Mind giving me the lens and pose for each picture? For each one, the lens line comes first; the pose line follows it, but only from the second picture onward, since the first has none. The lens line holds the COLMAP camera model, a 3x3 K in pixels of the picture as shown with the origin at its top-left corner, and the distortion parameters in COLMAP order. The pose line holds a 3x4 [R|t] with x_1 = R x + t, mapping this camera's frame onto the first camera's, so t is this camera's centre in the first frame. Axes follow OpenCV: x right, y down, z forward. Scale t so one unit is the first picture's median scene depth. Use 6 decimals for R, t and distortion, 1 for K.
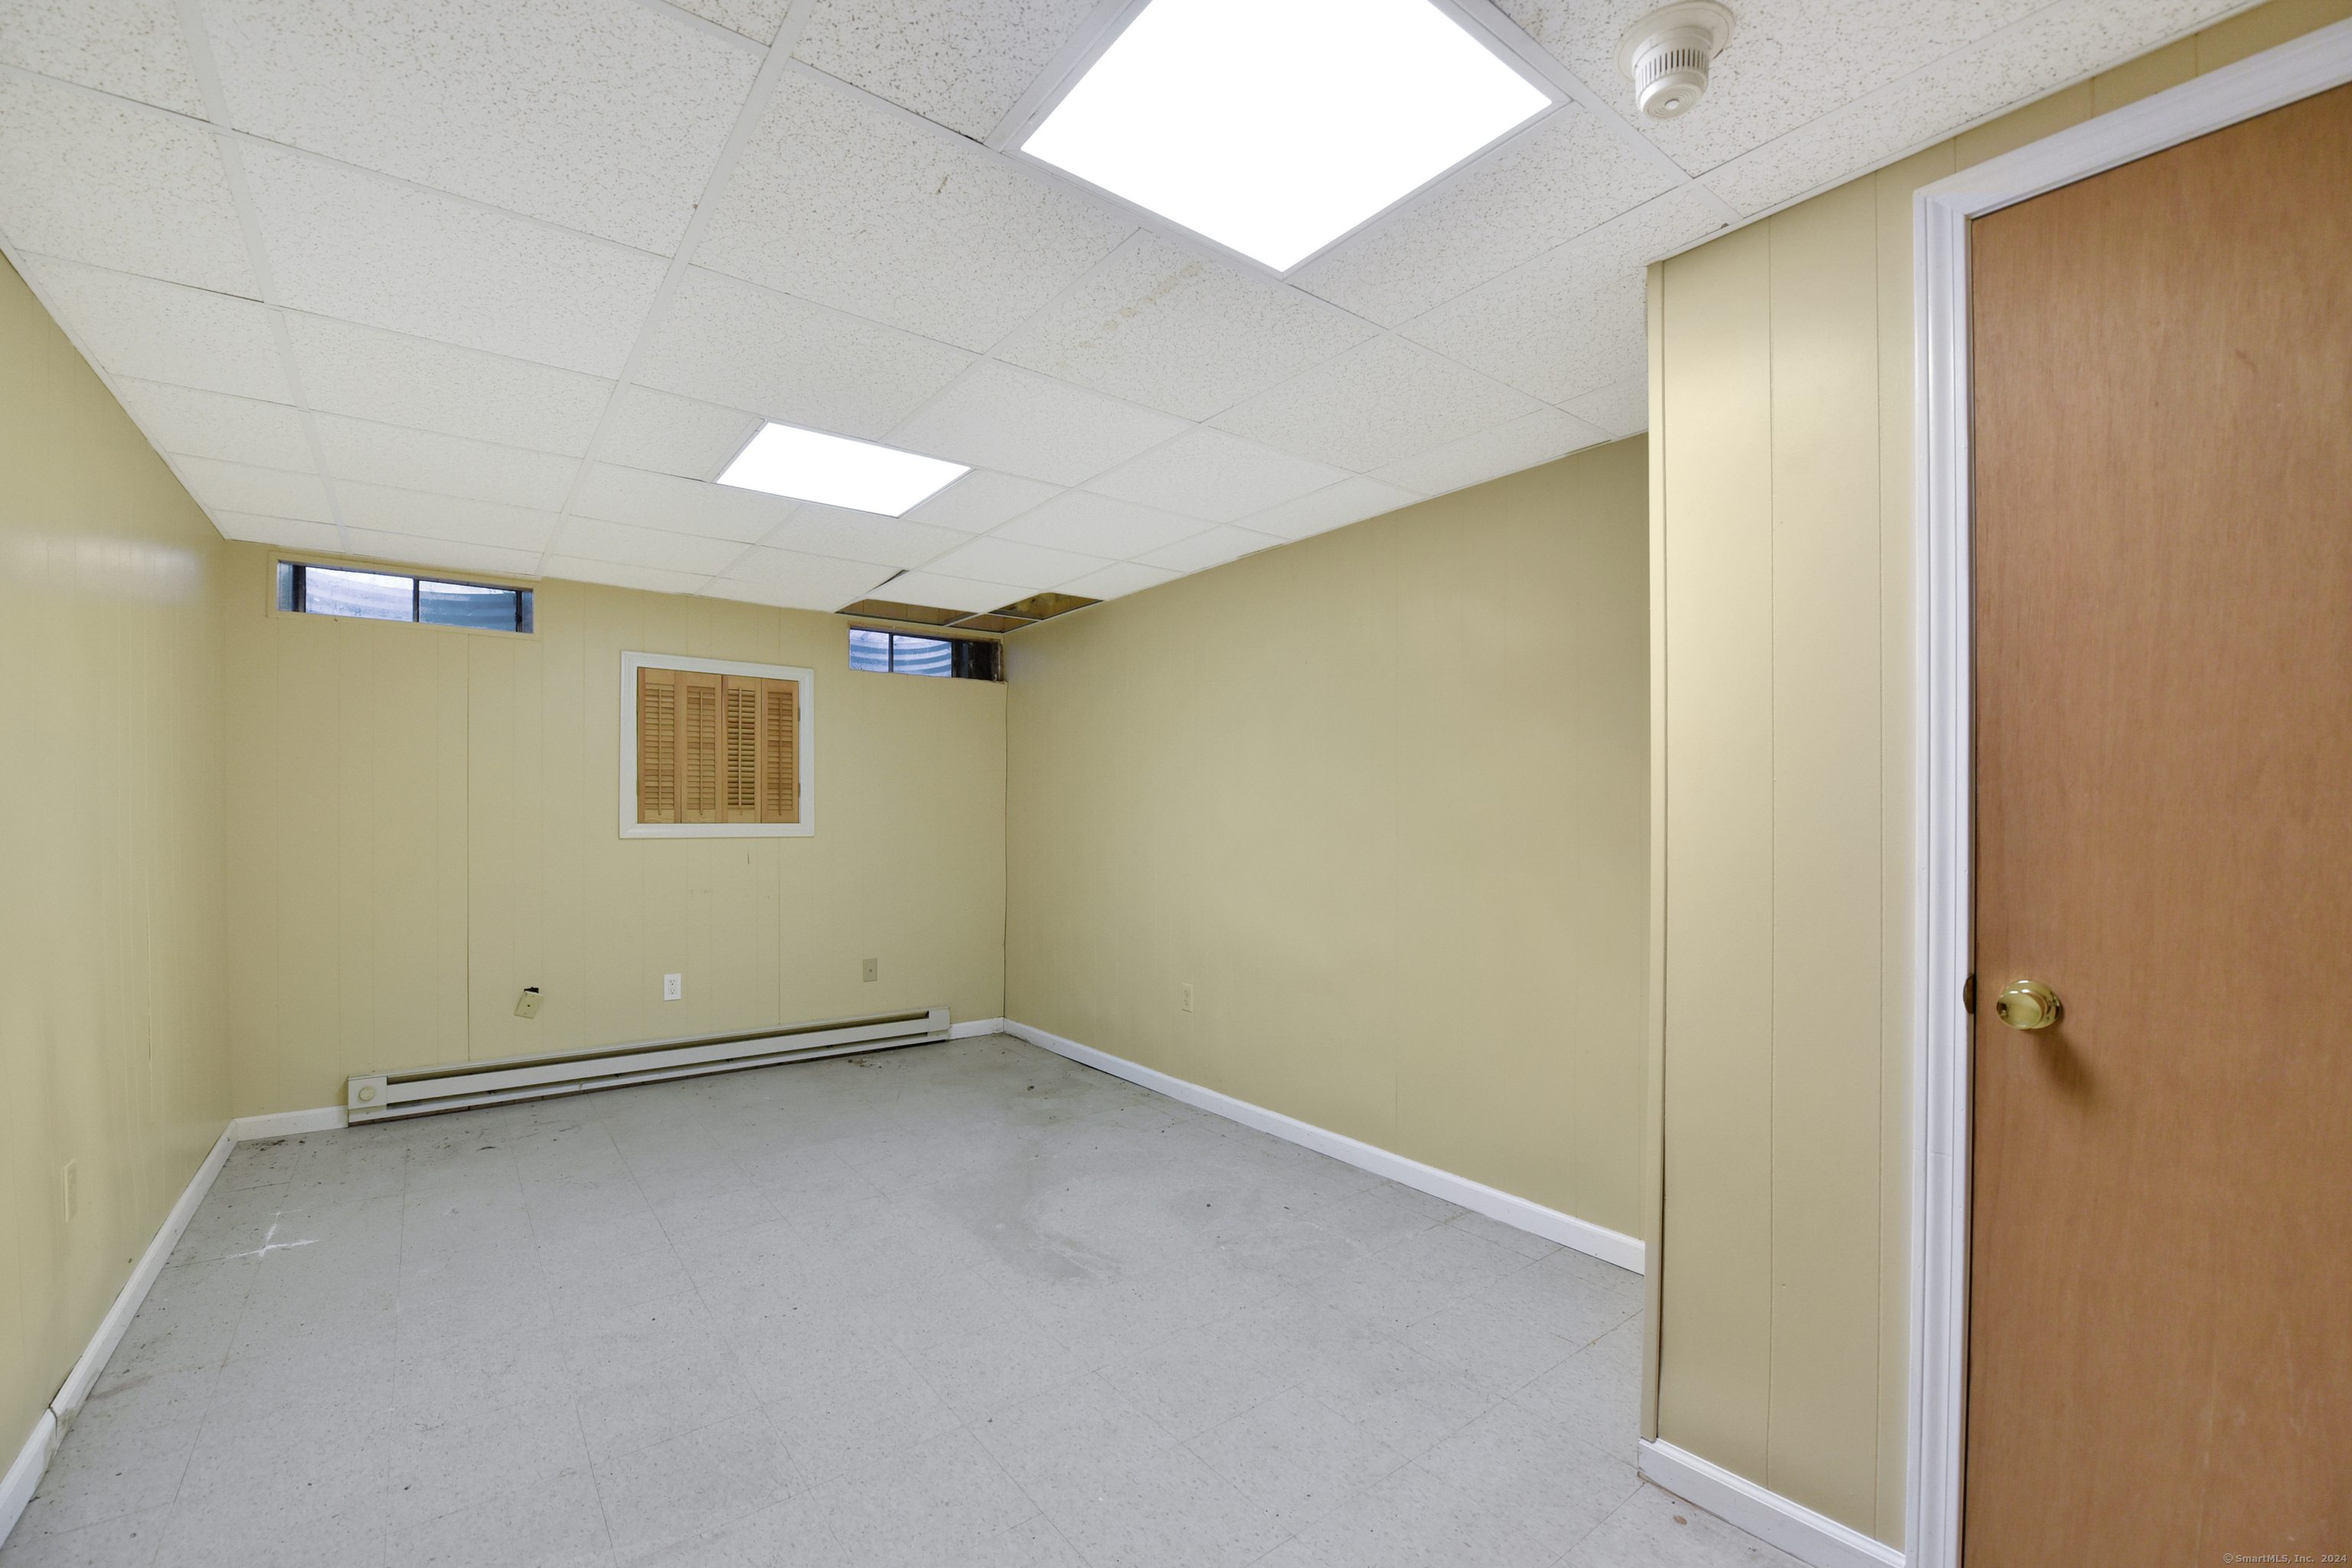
lens RADIAL K [[979.2, 0, 1182.0], [0, 979.2, 811.1], [0, 0, 1]] dist [-0.003470, -0.006863]
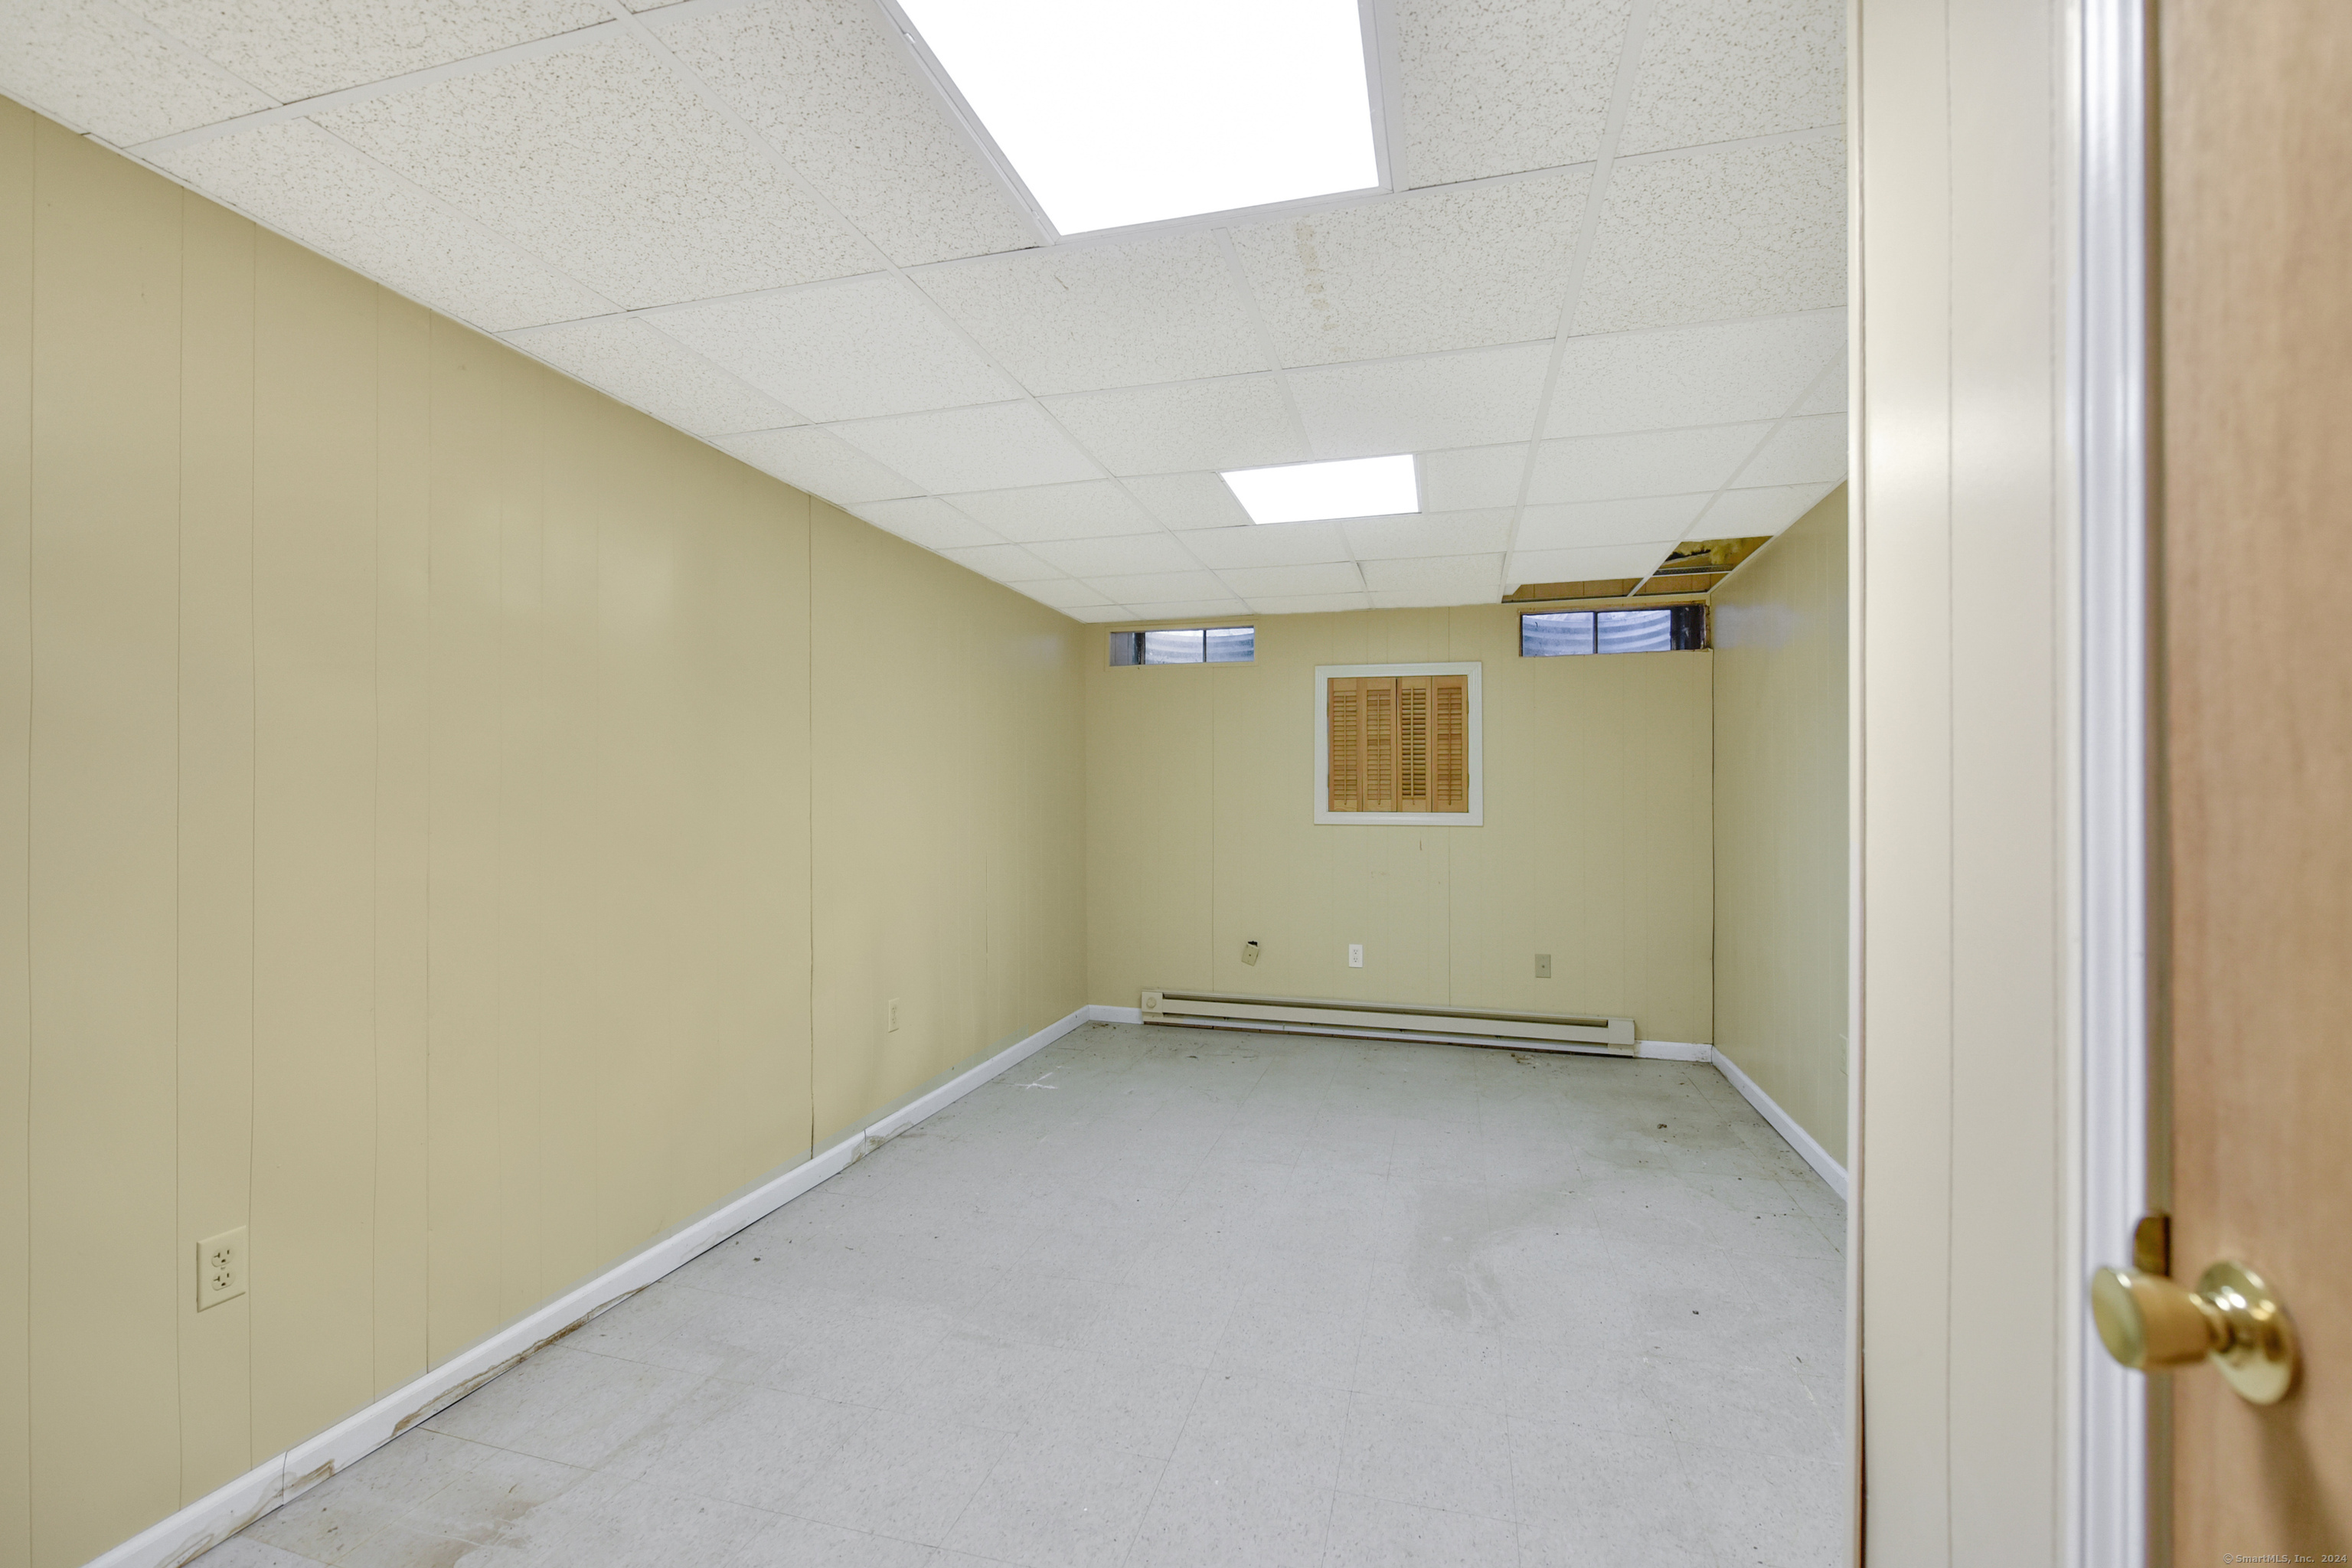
lens RADIAL K [[1002.2, 0, 1176.0], [0, 1002.2, 784.0], [0, 0, 1]] dist [0.001104, 0.000179]
pose [[0.599571, -0.013281, -0.800211, 0.288213], [0.000260, 0.999865, -0.016400, -0.000803], [0.800321, 0.009625, 0.599494, 0.131974]]
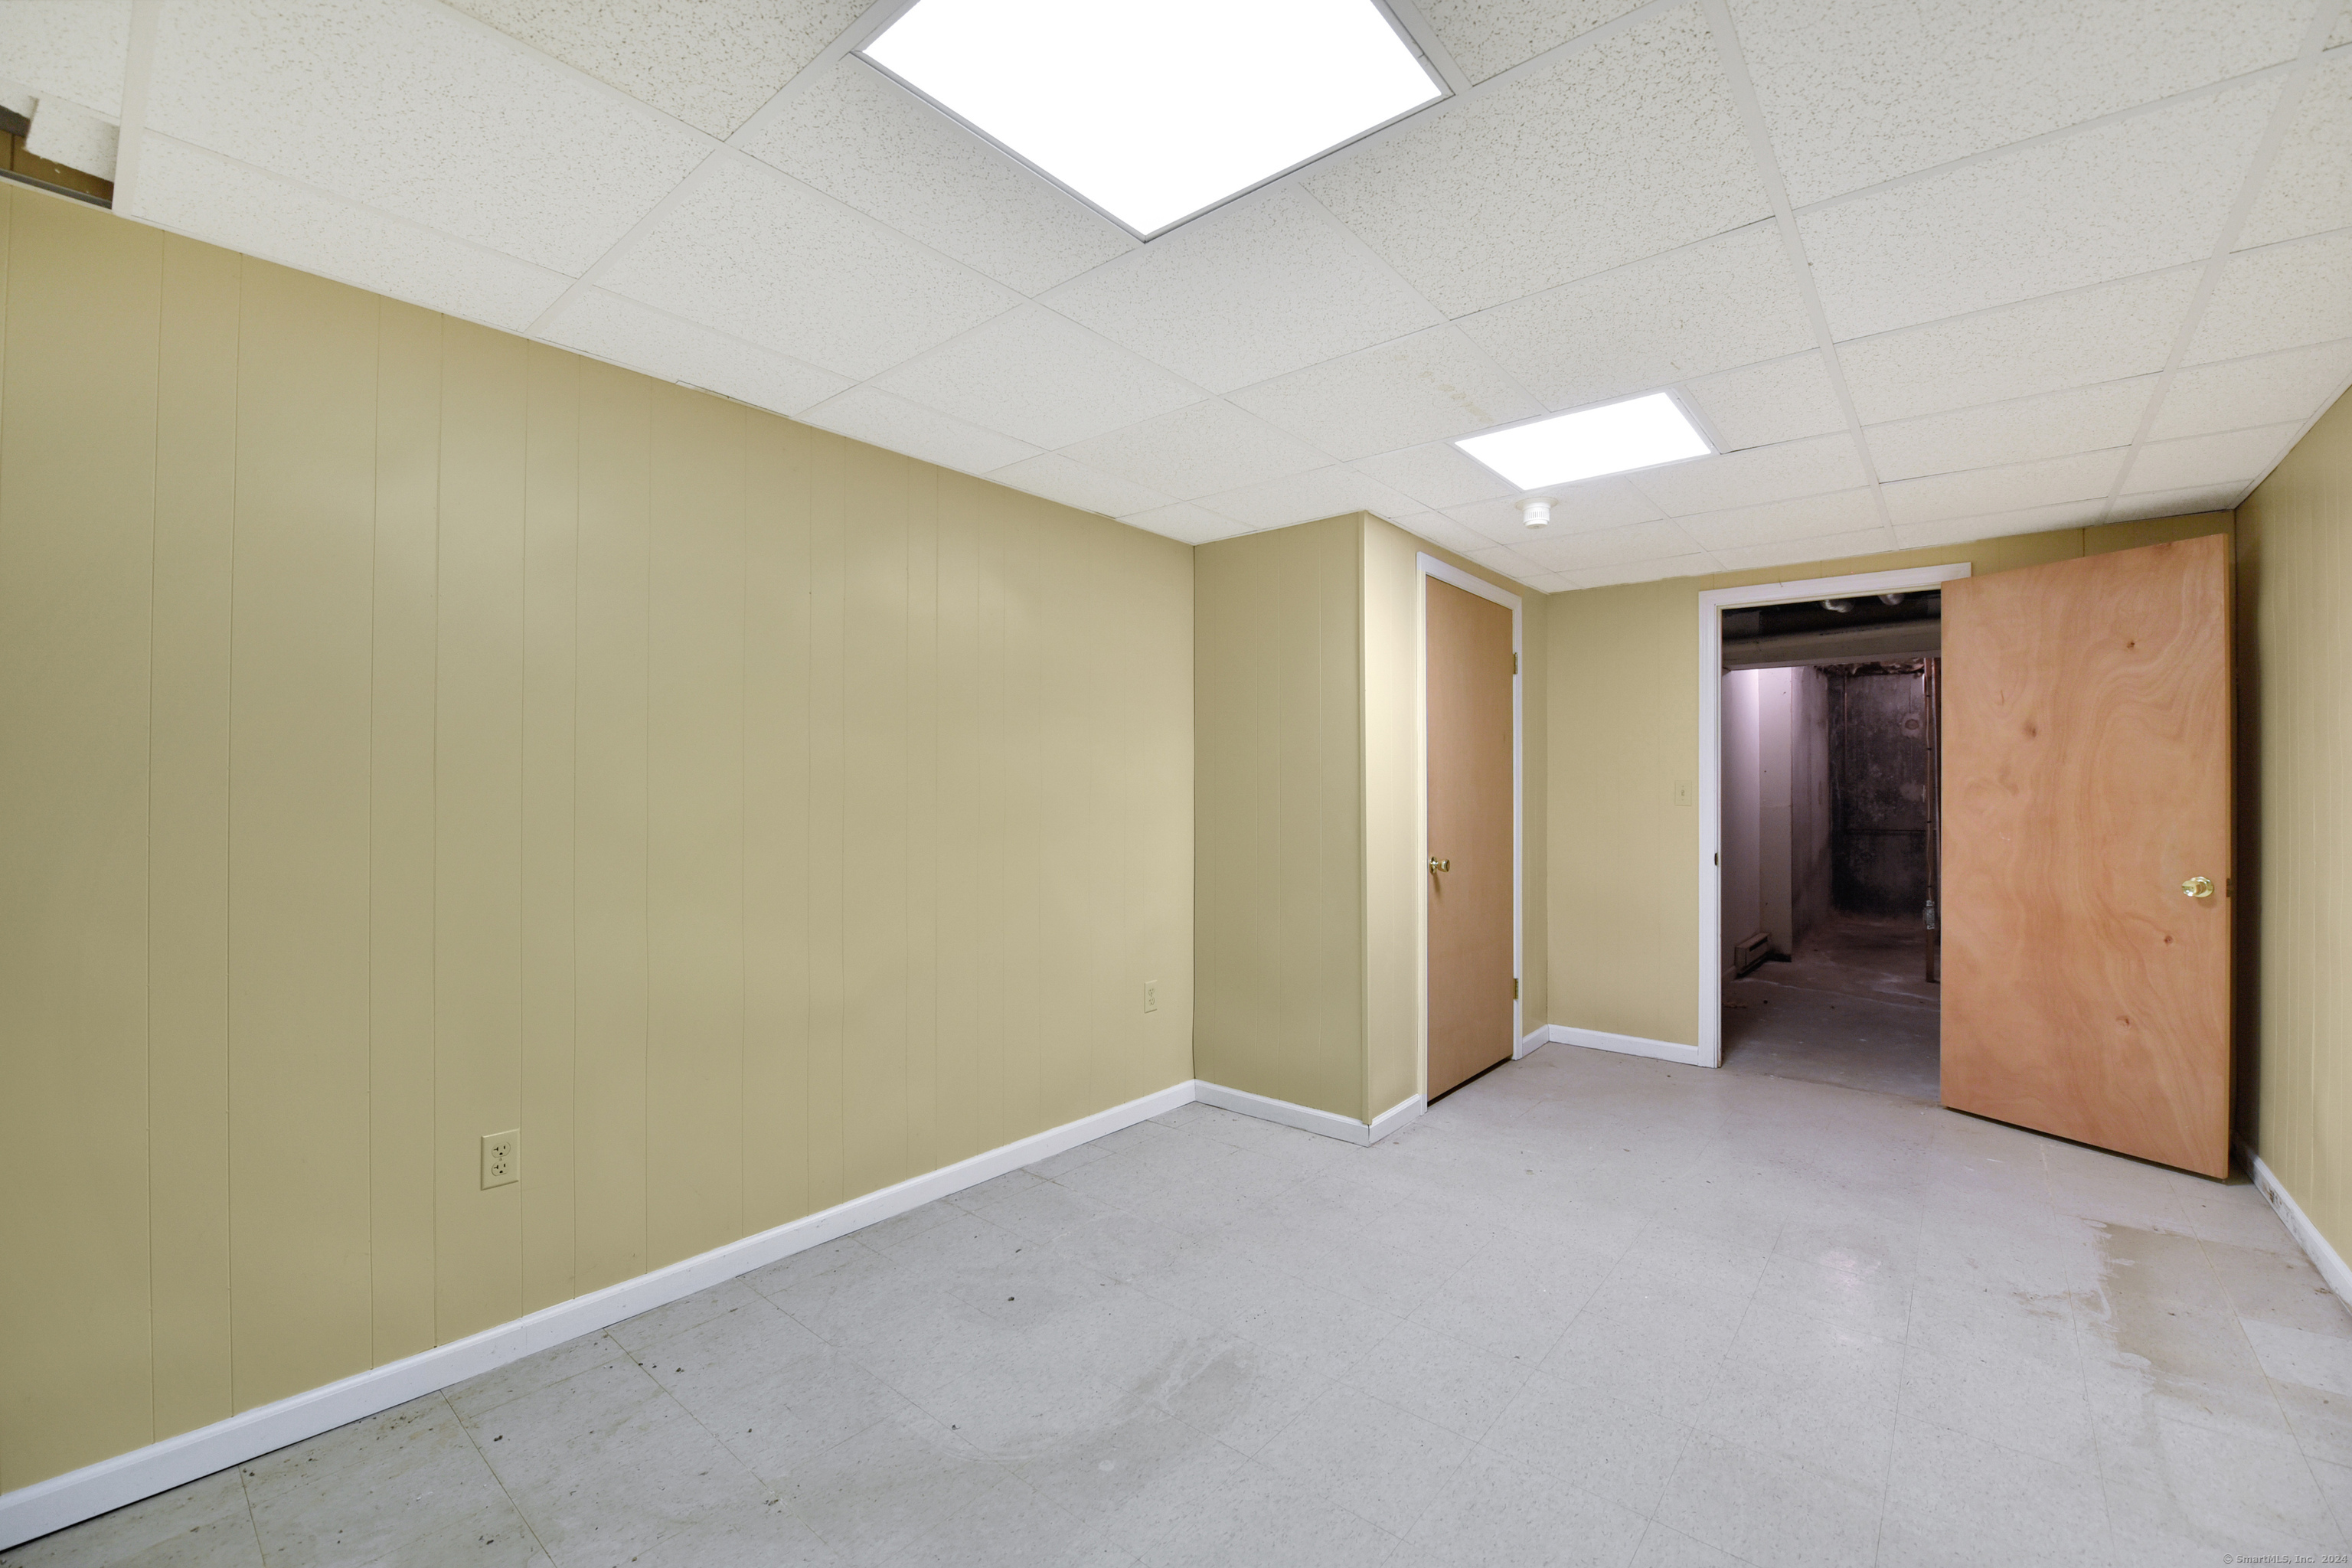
lens RADIAL K [[952.7, 0, 1191.4], [0, 952.7, 785.5], [0, 0, 1]] dist [-0.000010, -0.007820]
pose [[-0.222232, 0.010839, 0.974934, -0.512806], [-0.006909, 0.999896, -0.012691, 0.002182], [-0.974969, -0.009556, -0.222133, 0.708580]]
